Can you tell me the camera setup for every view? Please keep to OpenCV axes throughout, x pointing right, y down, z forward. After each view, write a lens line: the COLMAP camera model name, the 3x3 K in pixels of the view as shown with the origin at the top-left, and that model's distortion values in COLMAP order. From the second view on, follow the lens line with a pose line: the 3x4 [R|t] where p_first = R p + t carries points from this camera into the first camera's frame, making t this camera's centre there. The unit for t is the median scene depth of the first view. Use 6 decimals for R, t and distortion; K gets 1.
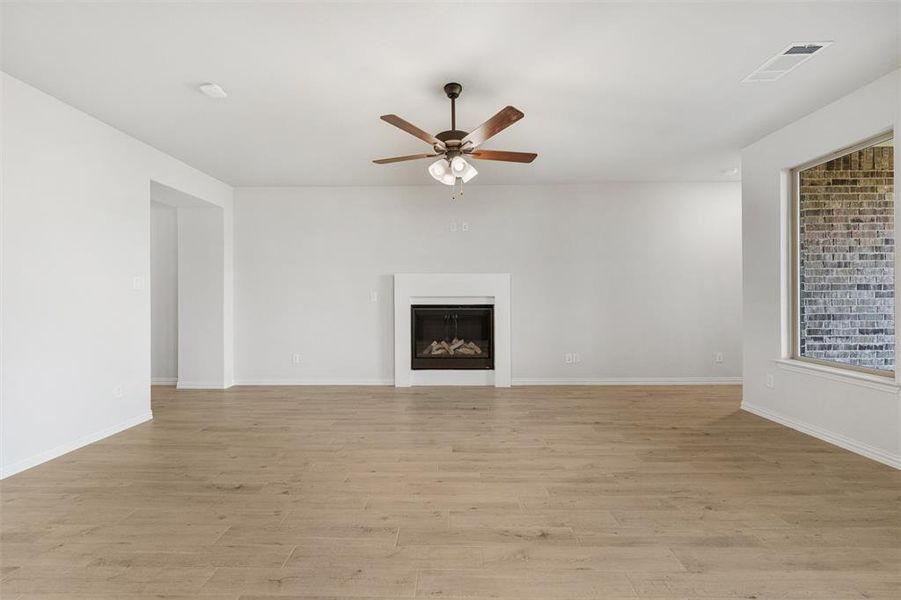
lens RADIAL K [[363.4, 0, 446.3], [0, 363.4, 295.8], [0, 0, 1]] dist [0.000487, -0.000731]
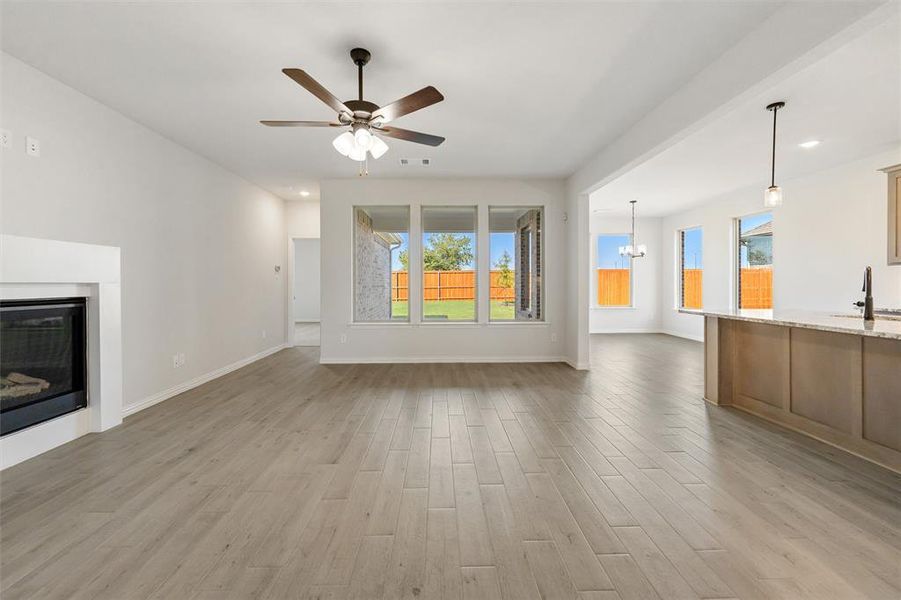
lens RADIAL K [[363.4, 0, 451.3], [0, 363.4, 285.1], [0, 0, 1]] dist [0.000487, -0.000731]
pose [[-0.045360, 0.000547, 0.998971, -0.675961], [0.001286, 0.999999, -0.000489, 0.008650], [-0.998970, 0.001263, -0.045361, 0.610205]]
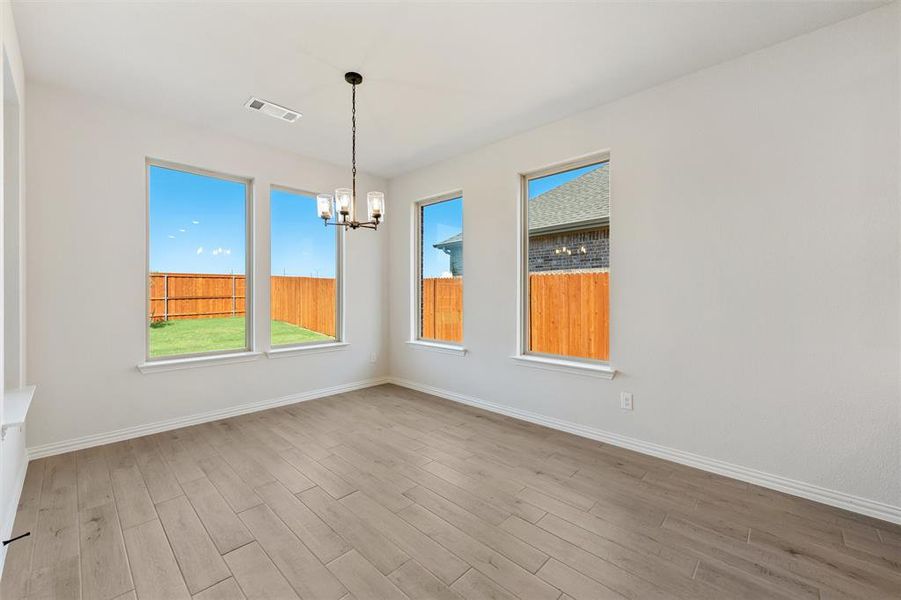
lens RADIAL K [[363.4, 0, 438.3], [0, 363.4, 296.2], [0, 0, 1]] dist [0.000487, -0.000731]
pose [[-0.724893, 0.000307, 0.688861, 0.623949], [0.002406, 0.999995, 0.002087, -0.002732], [-0.688857, 0.003170, -0.724890, -0.053983]]
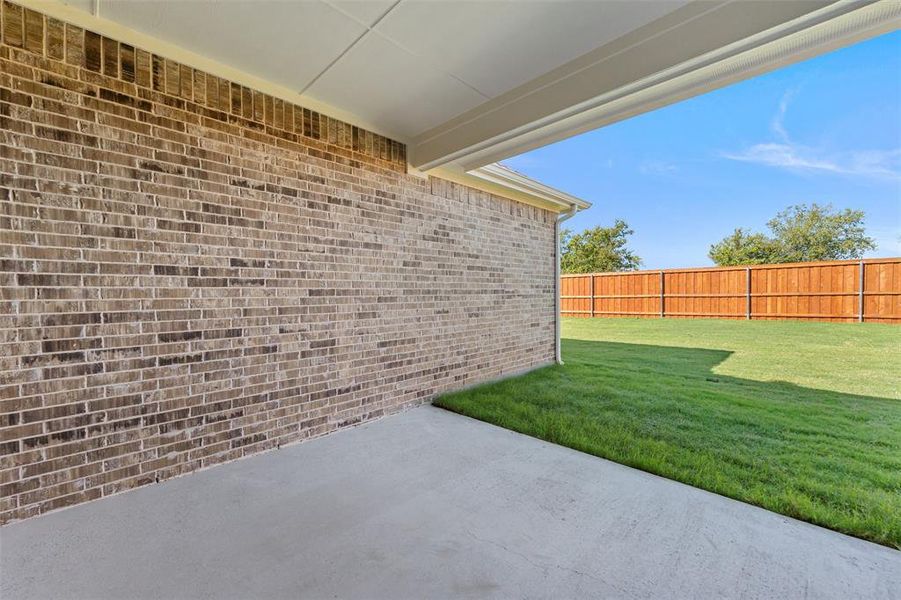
lens RADIAL K [[363.4, 0, 446.0], [0, 363.4, 301.9], [0, 0, 1]] dist [0.000487, -0.000731]
pose [[0.698427, -0.017377, 0.715470, 1.030174], [0.006308, 0.999816, 0.018125, 0.024890], [-0.715654, -0.008146, 0.698408, 0.170229]]
